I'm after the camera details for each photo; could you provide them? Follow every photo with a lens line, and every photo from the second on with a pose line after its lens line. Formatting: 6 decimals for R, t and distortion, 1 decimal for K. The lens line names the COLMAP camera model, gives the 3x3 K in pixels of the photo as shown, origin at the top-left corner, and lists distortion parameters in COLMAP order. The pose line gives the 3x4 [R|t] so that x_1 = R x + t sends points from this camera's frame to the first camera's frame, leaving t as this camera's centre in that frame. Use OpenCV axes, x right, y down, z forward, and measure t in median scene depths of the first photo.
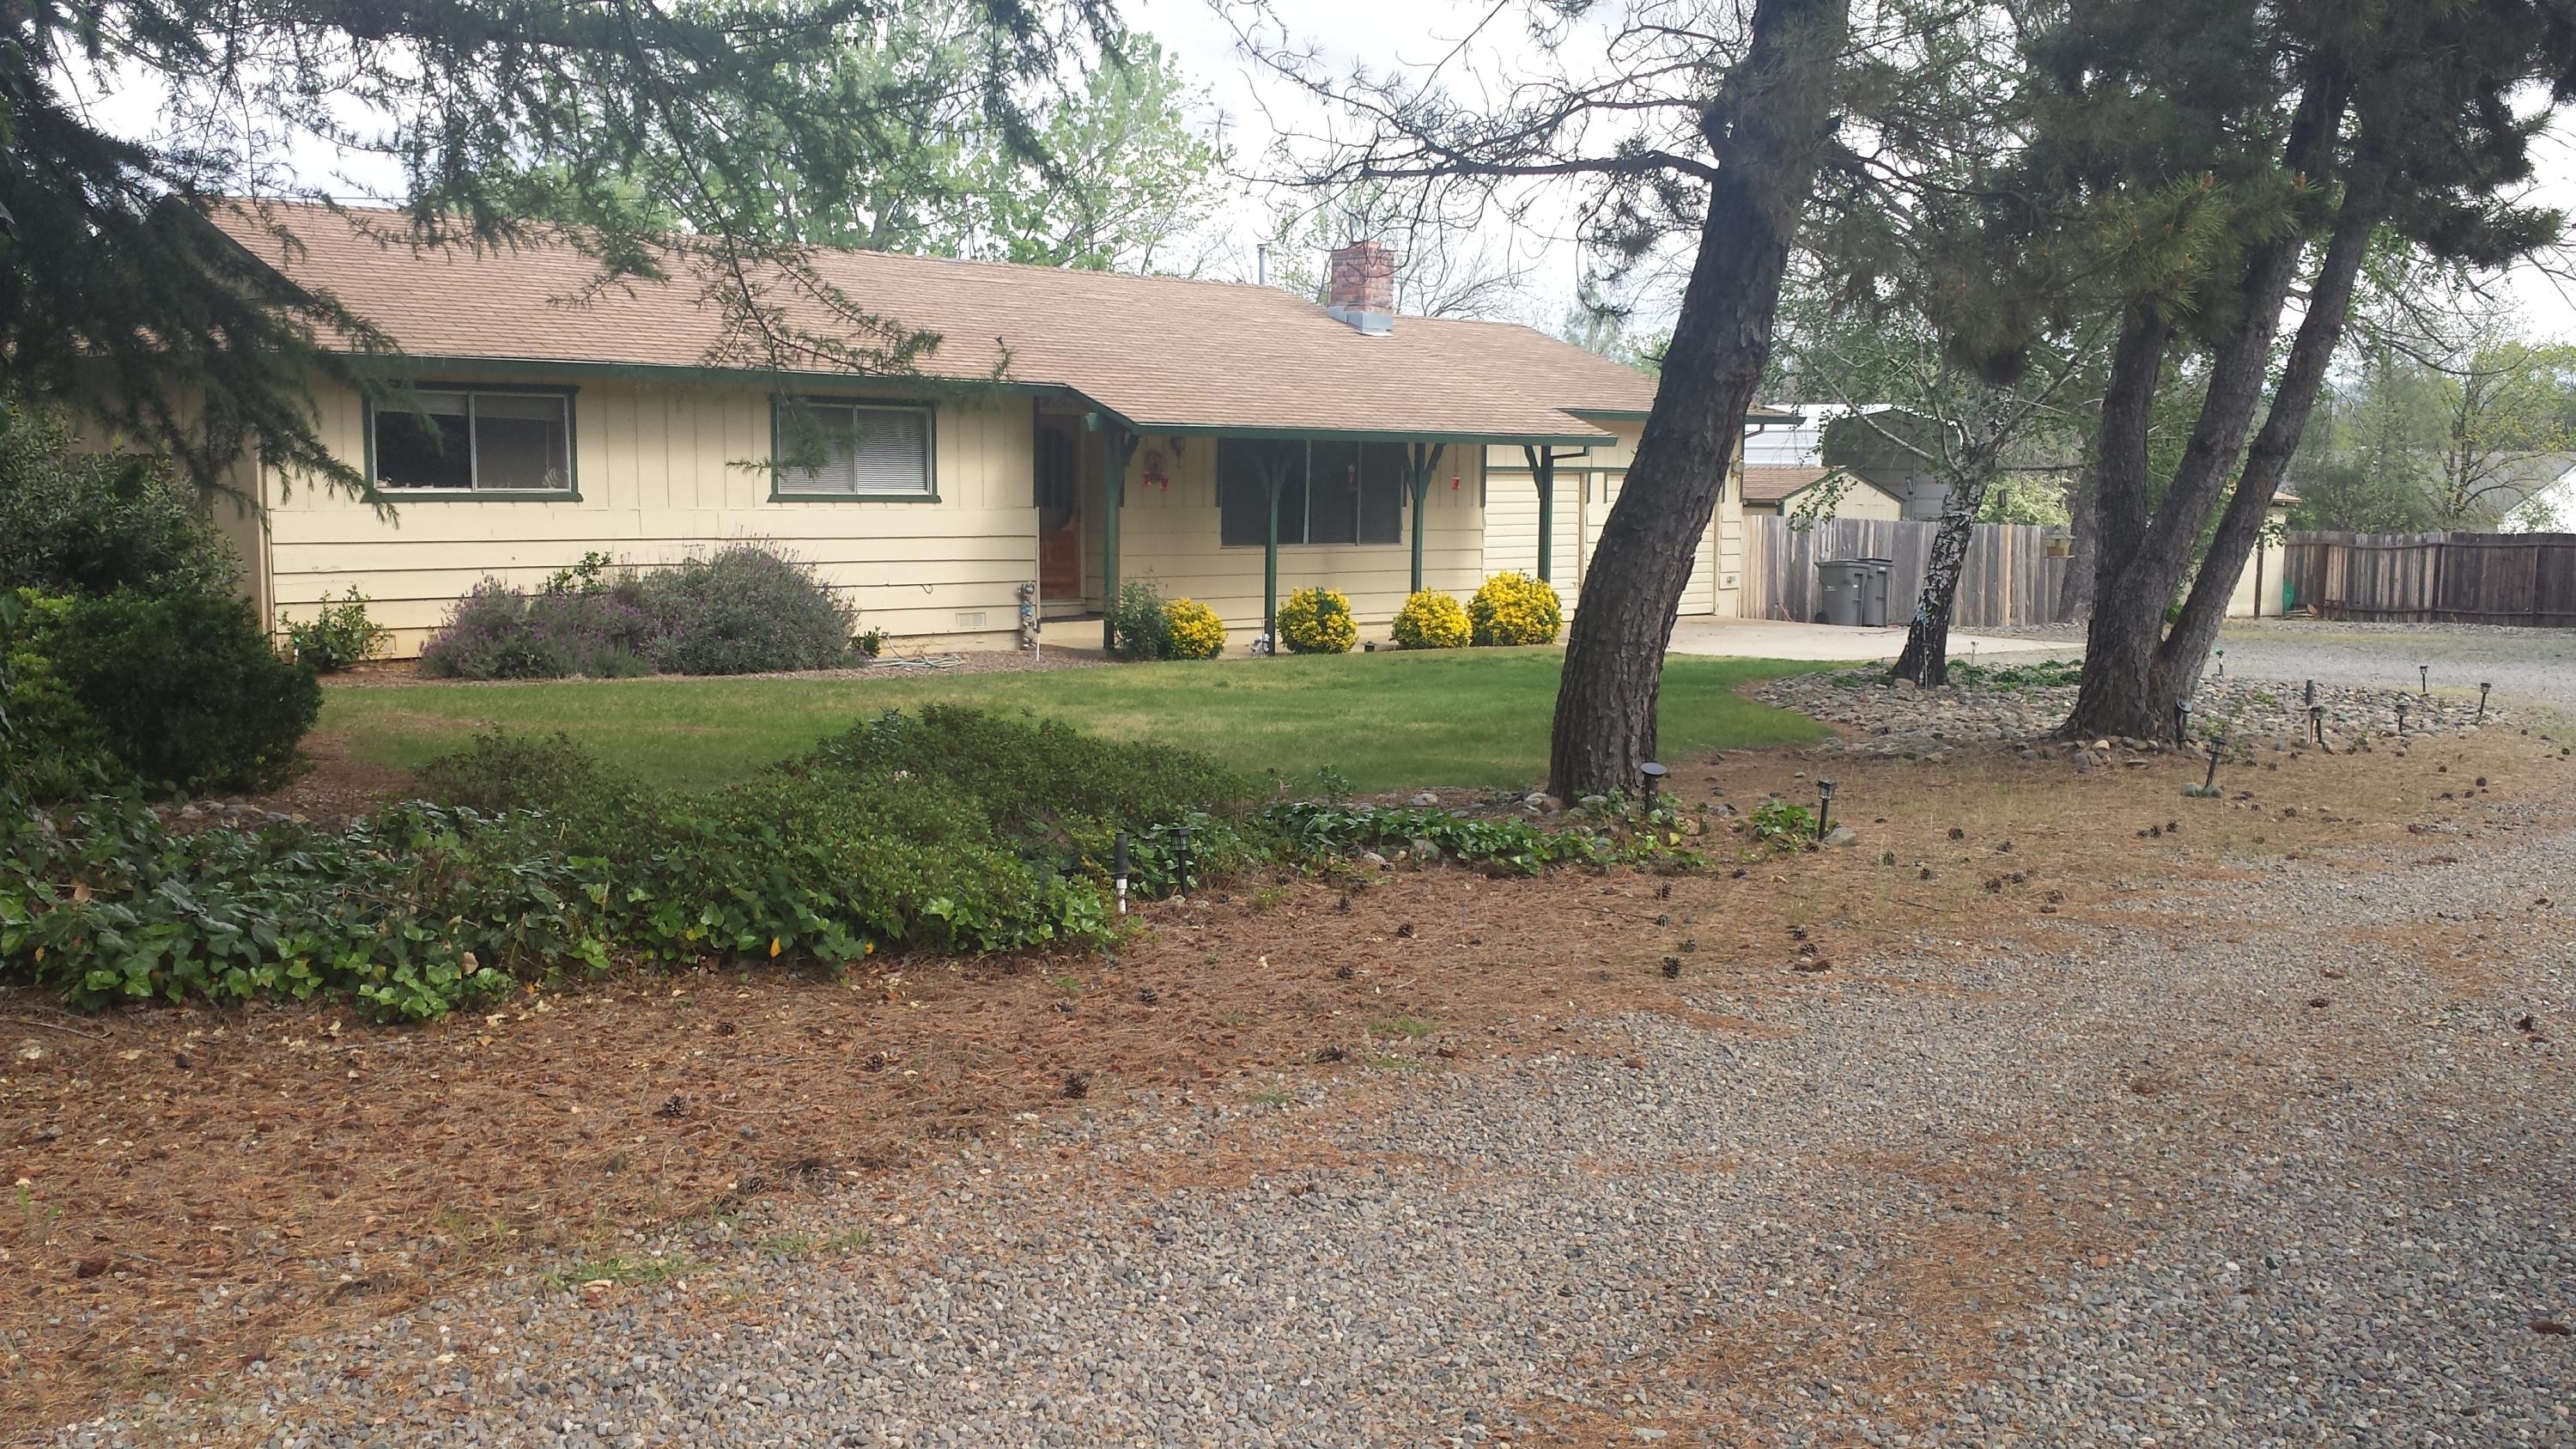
lens RADIAL K [[2408.7, 0, 1287.1], [0, 2408.7, 732.9], [0, 0, 1]] dist [0.043910, 0.000000]
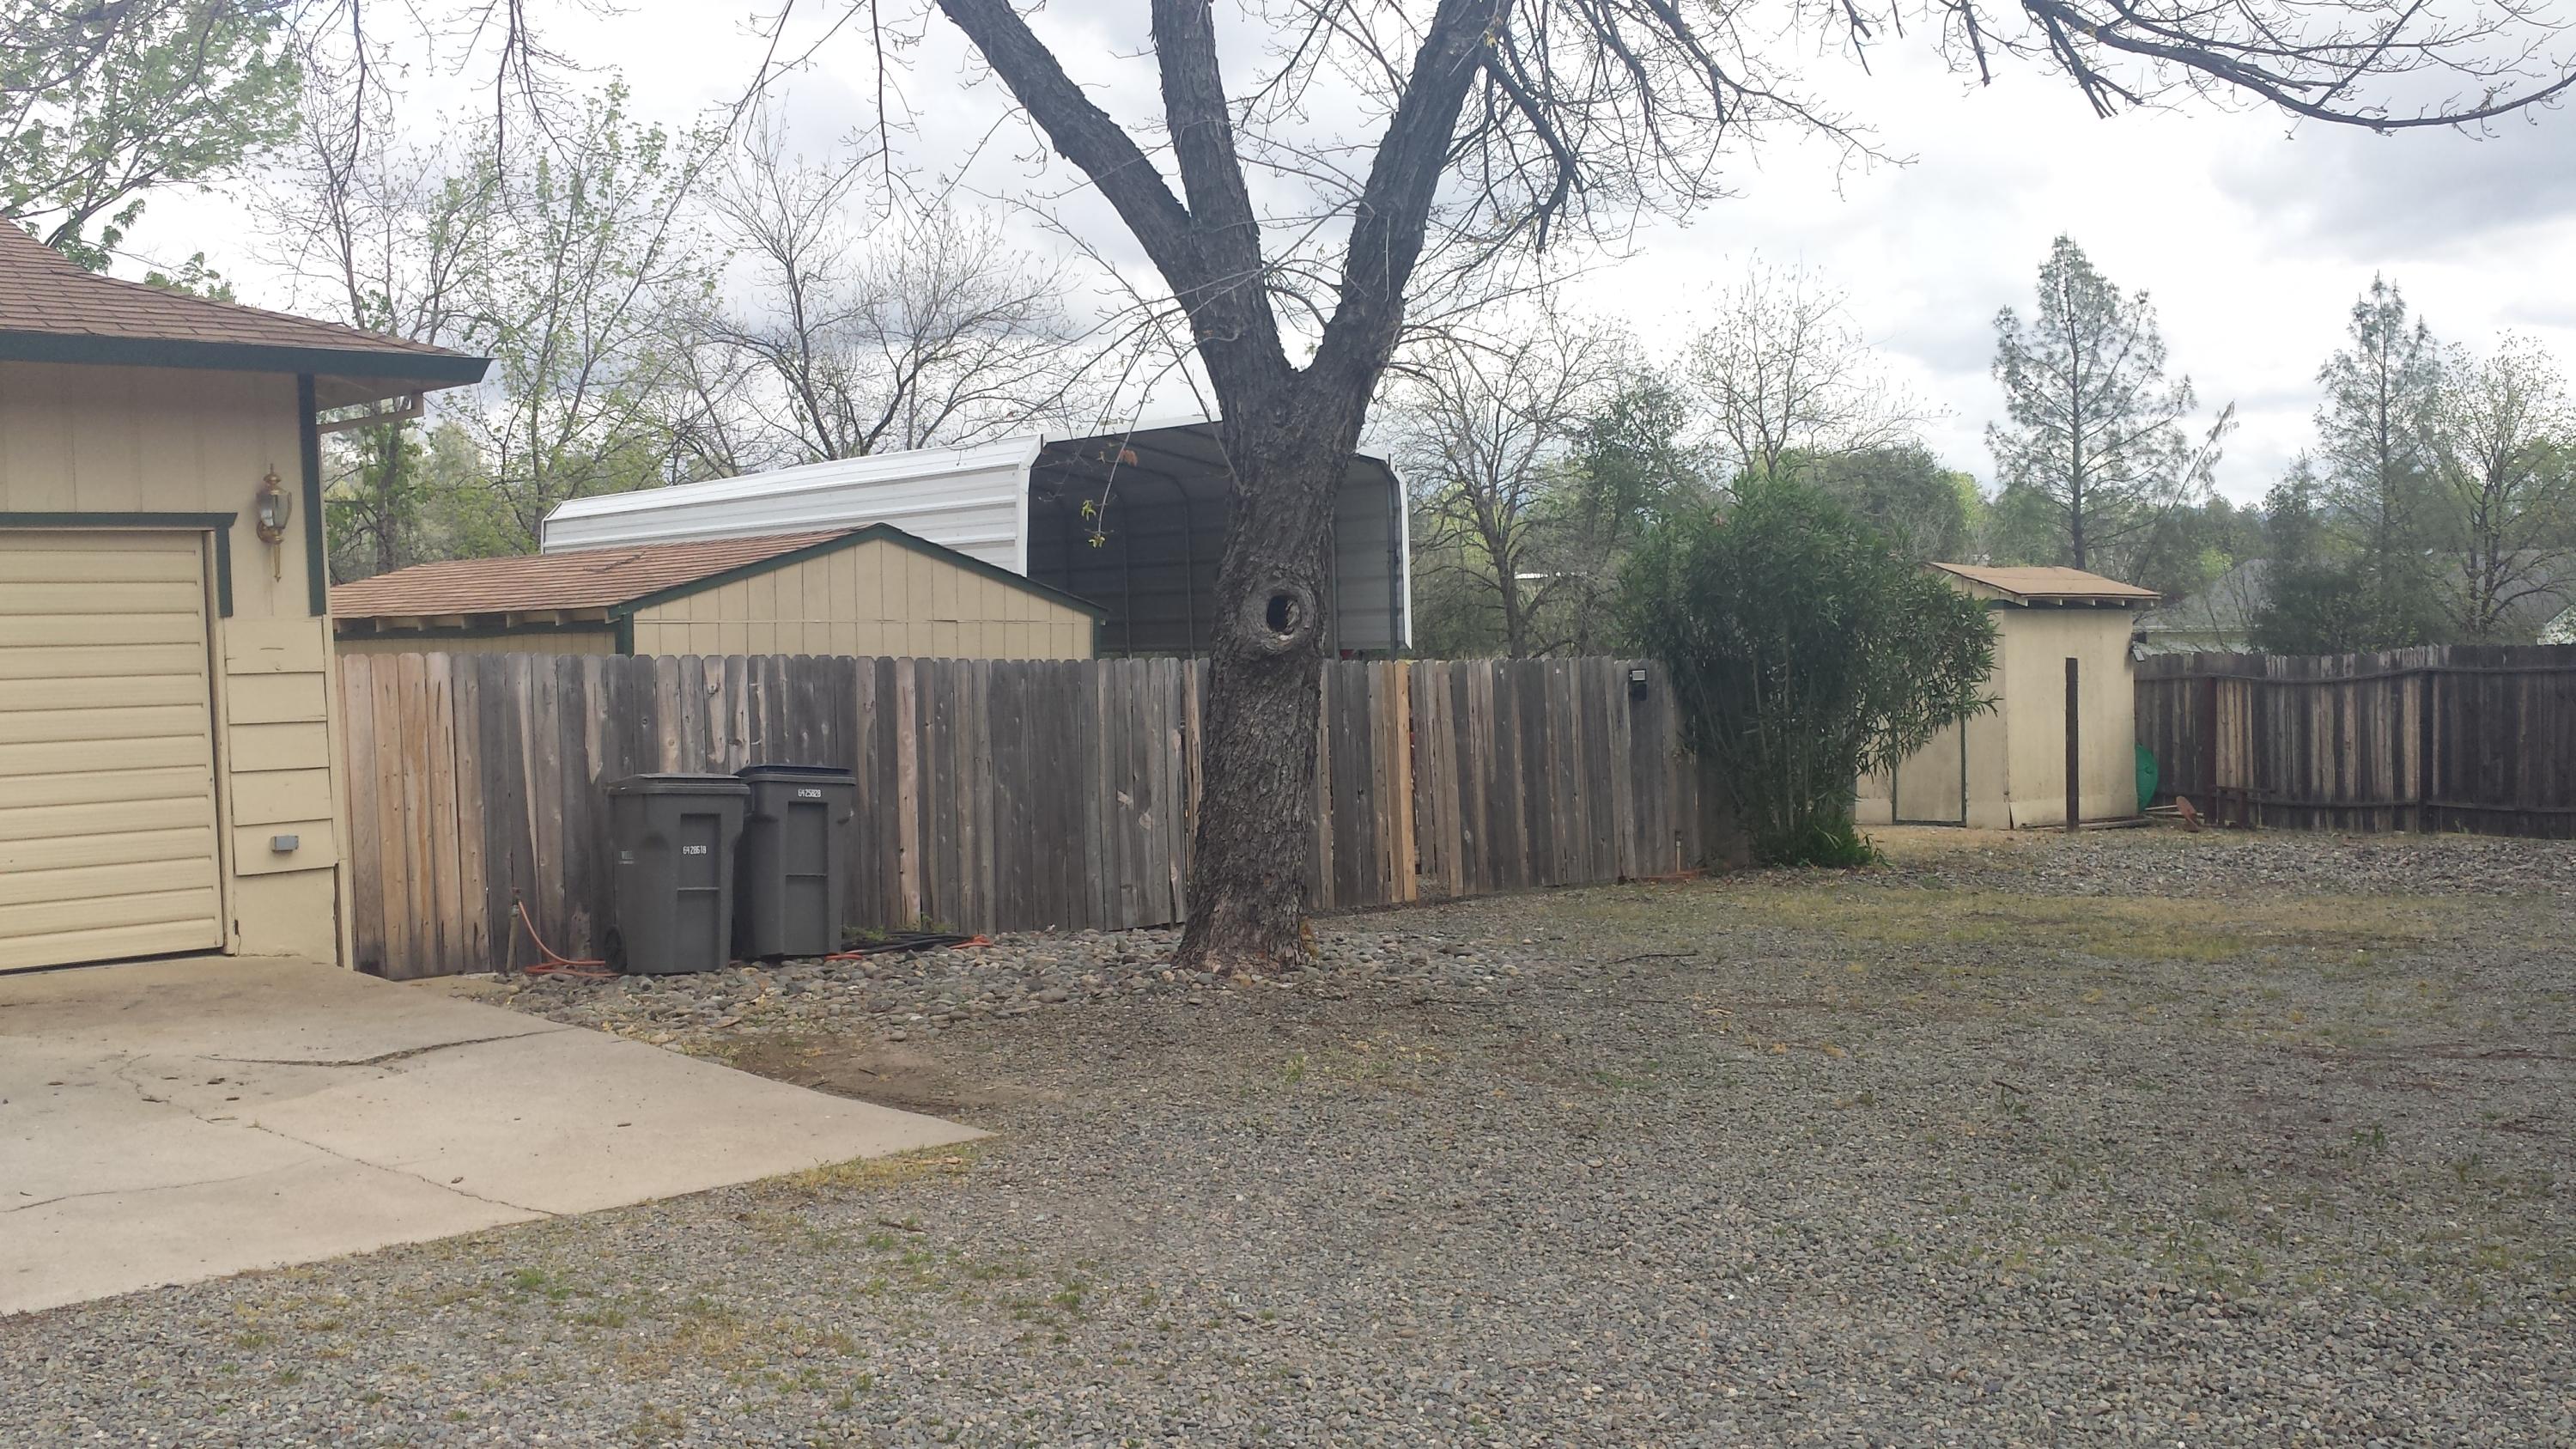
lens RADIAL K [[2408.7, 0, 1286.3], [0, 2408.7, 721.8], [0, 0, 1]] dist [0.043910, 0.000000]
pose [[0.999401, -0.031516, -0.014320, 0.244355], [0.030460, 0.997165, -0.068808, -0.039629], [0.016448, 0.068330, 0.997527, 0.494810]]
